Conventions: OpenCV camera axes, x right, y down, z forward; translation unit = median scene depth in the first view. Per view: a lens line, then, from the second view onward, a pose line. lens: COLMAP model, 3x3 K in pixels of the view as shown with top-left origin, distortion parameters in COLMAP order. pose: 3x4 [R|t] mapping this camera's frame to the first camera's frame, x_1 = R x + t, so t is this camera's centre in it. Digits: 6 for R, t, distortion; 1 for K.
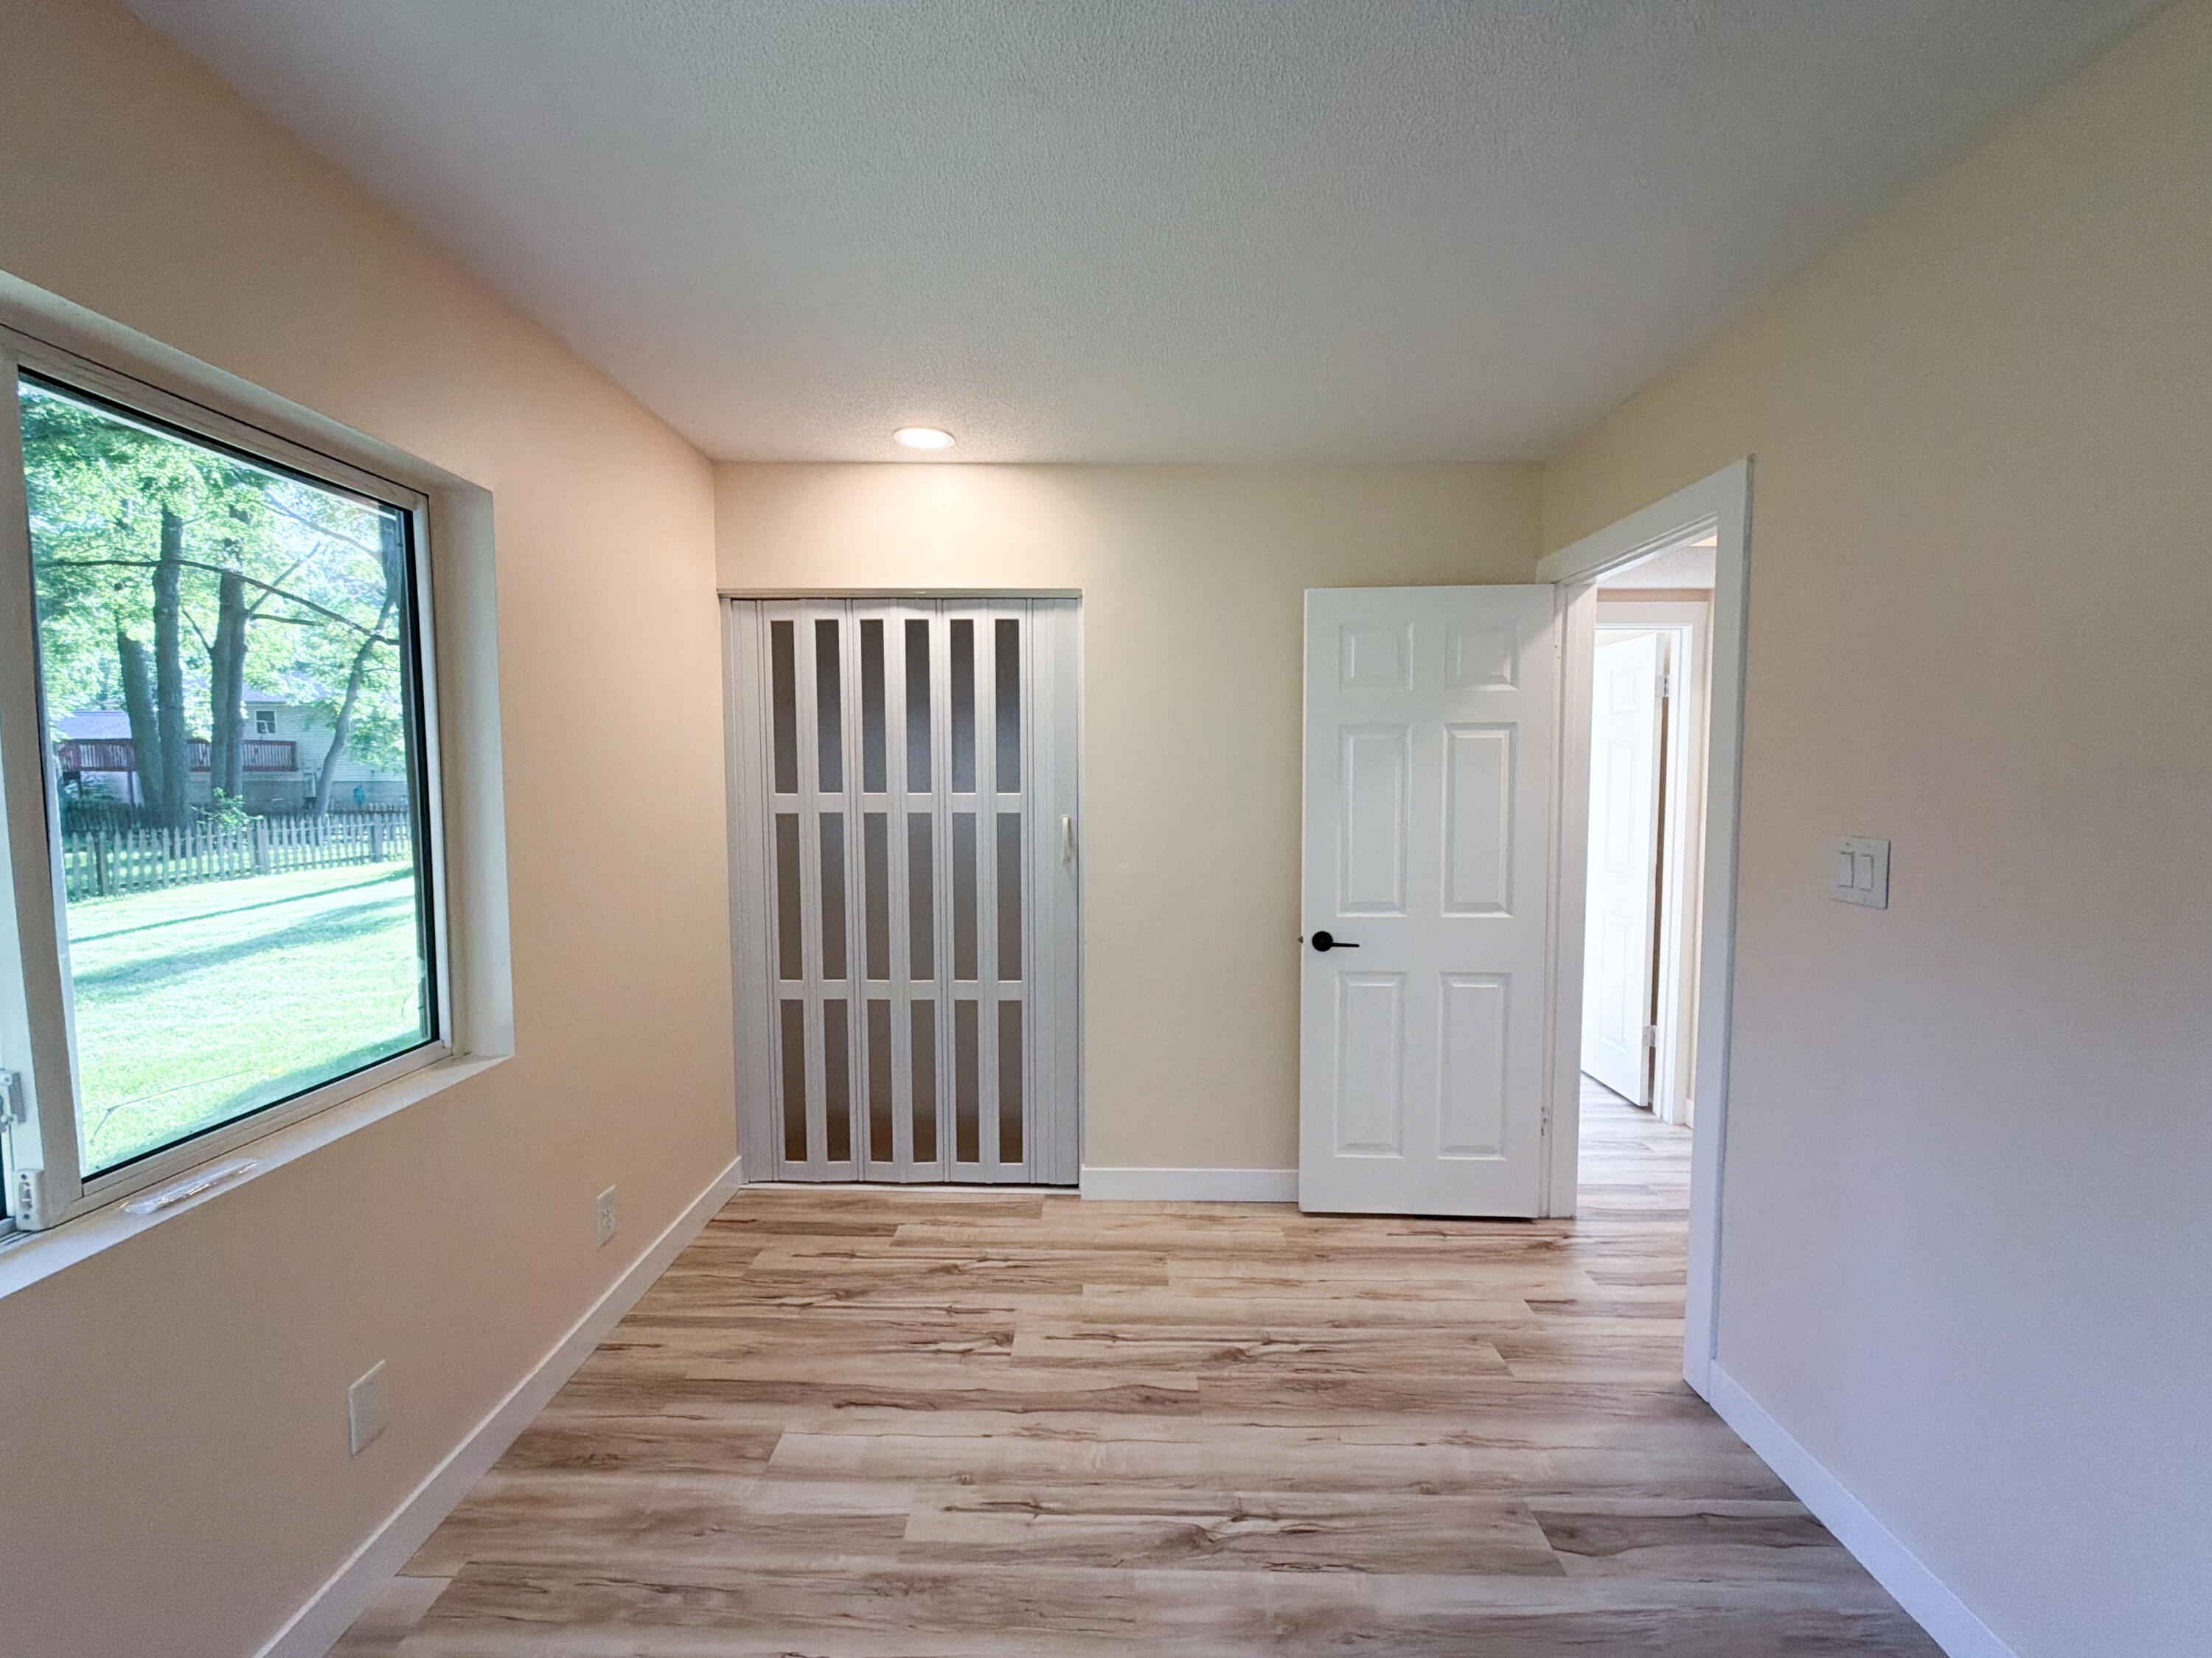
lens RADIAL K [[762.0, 0, 1106.0], [0, 762.0, 829.0], [0, 0, 1]] dist [0.001084, 0.000038]
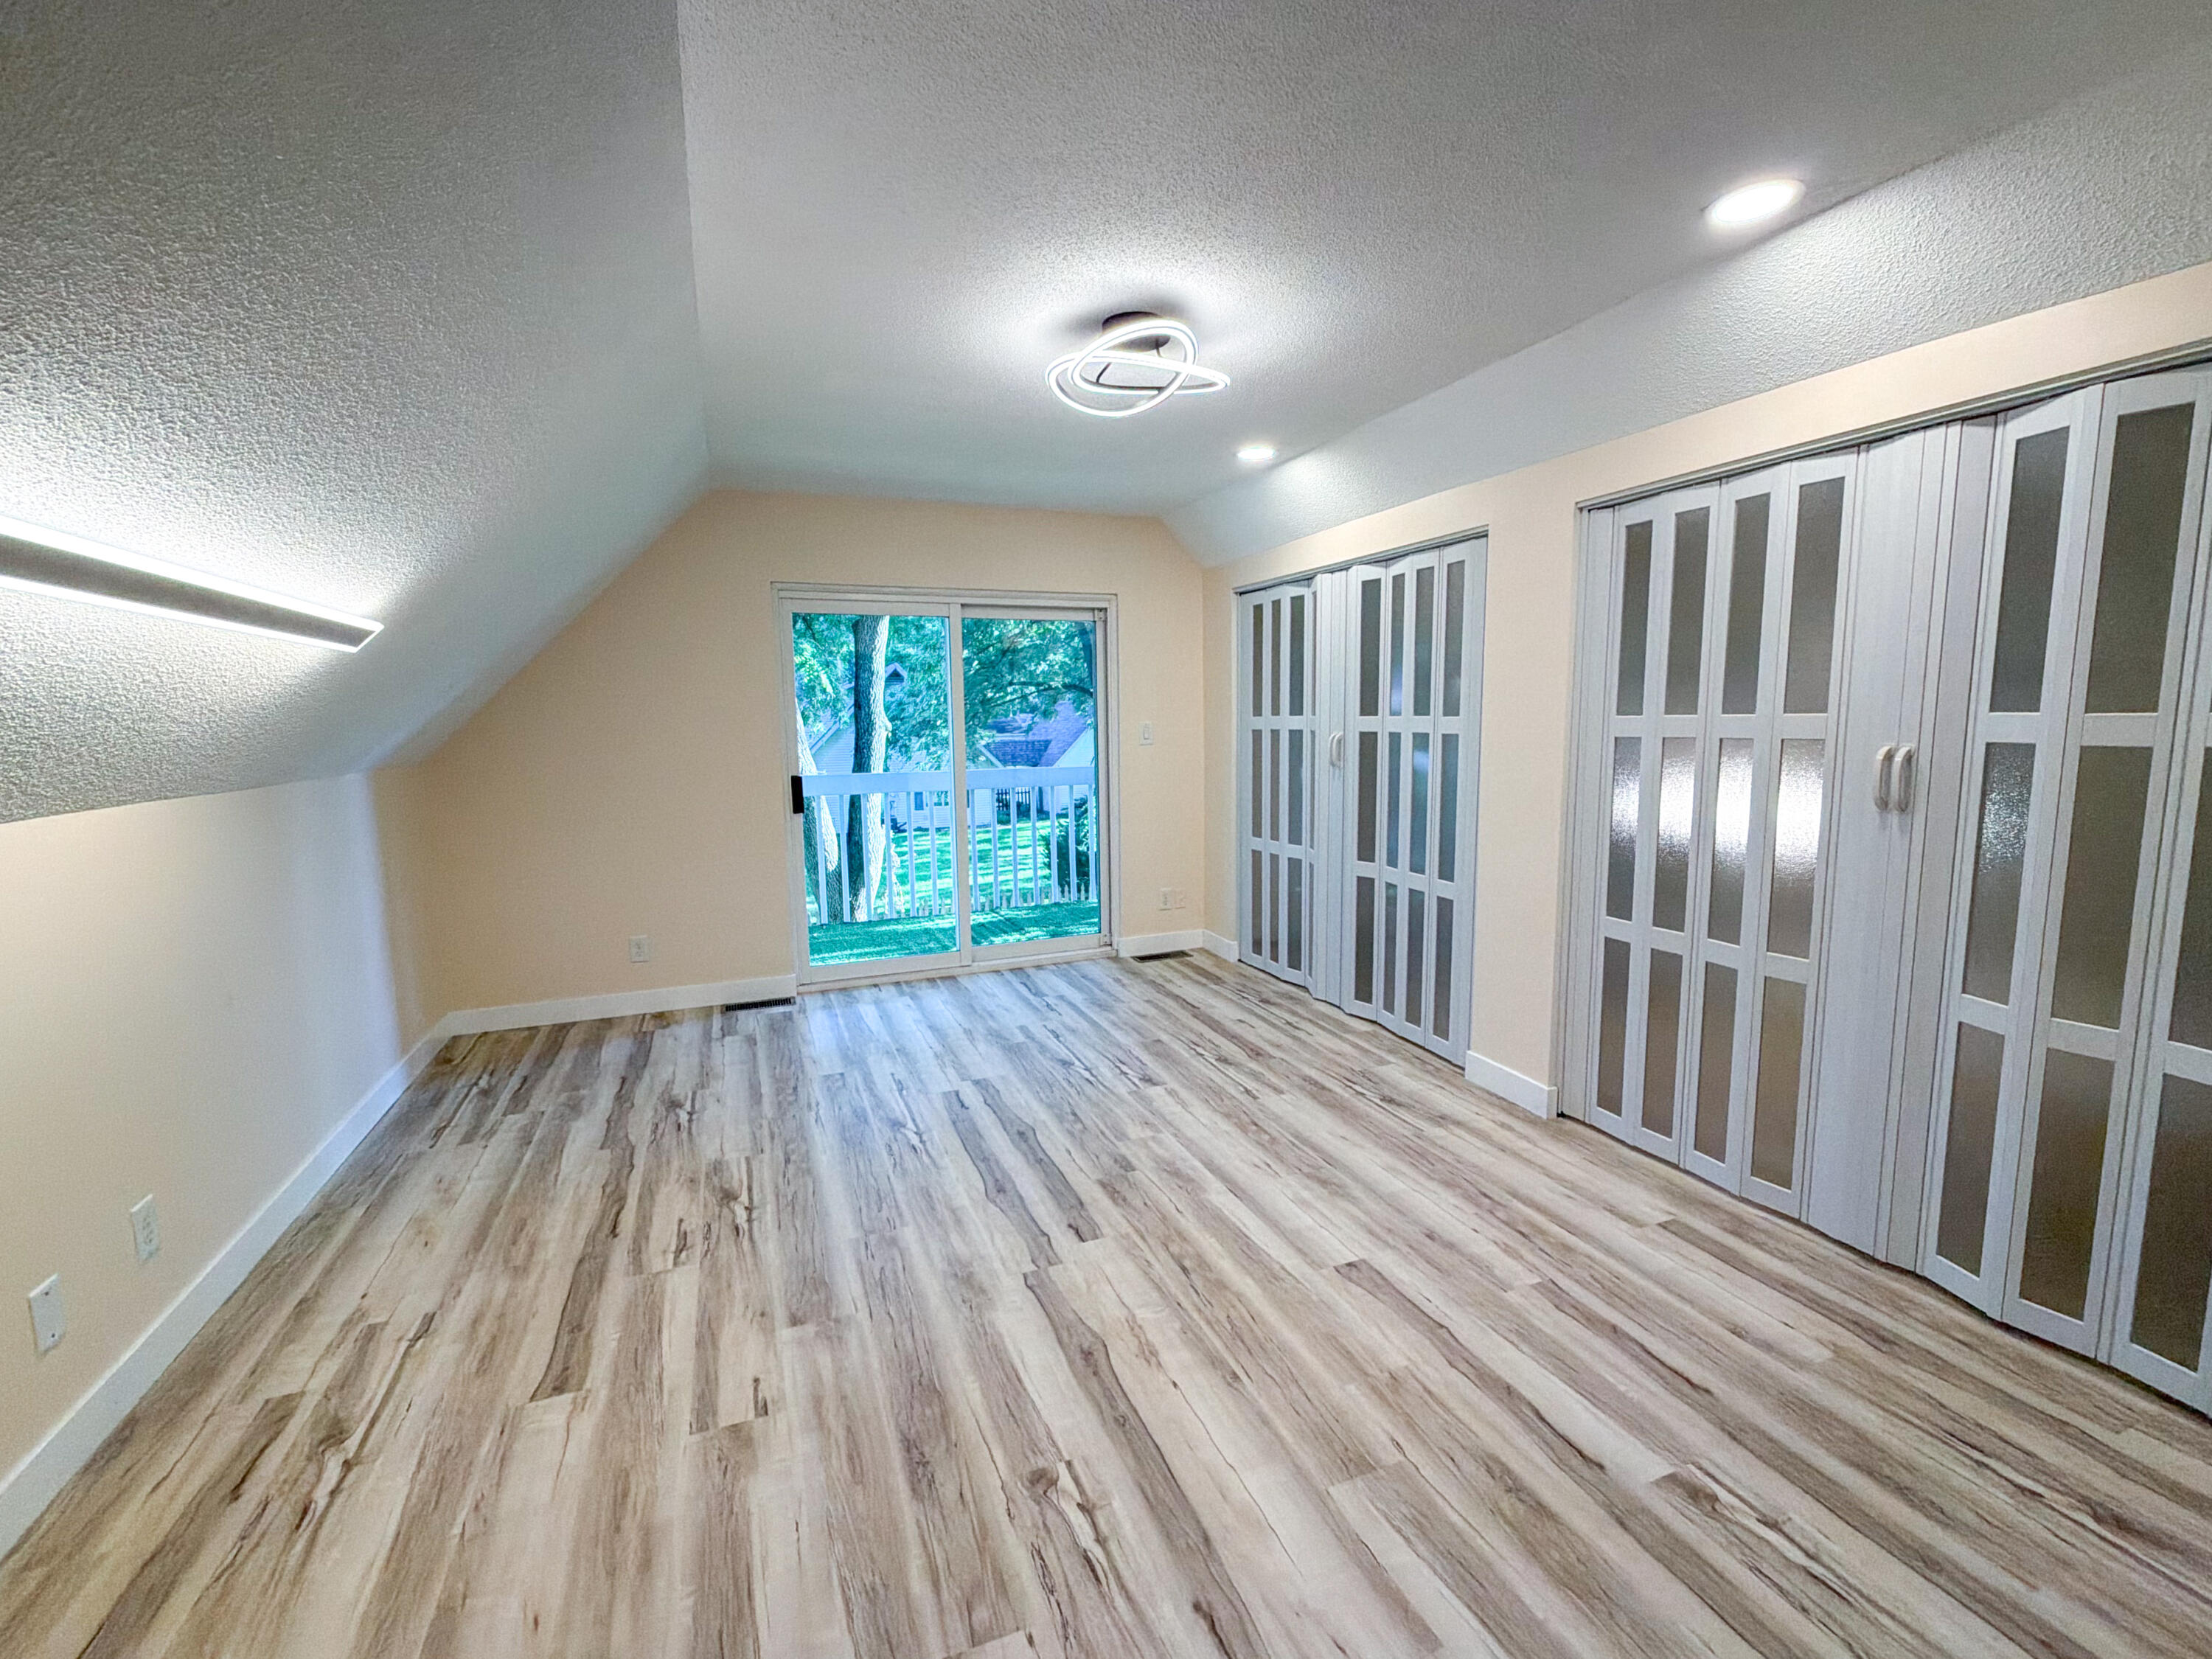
lens RADIAL K [[929.5, 0, 1106.0], [0, 929.5, 829.5], [0, 0, 1]] dist [0.002516, 0.000423]
pose [[0.394418, 0.110362, -0.912280, 2.068897], [-0.041174, 0.993887, 0.102433, 0.000430], [0.918008, -0.002839, 0.396551, -0.058417]]
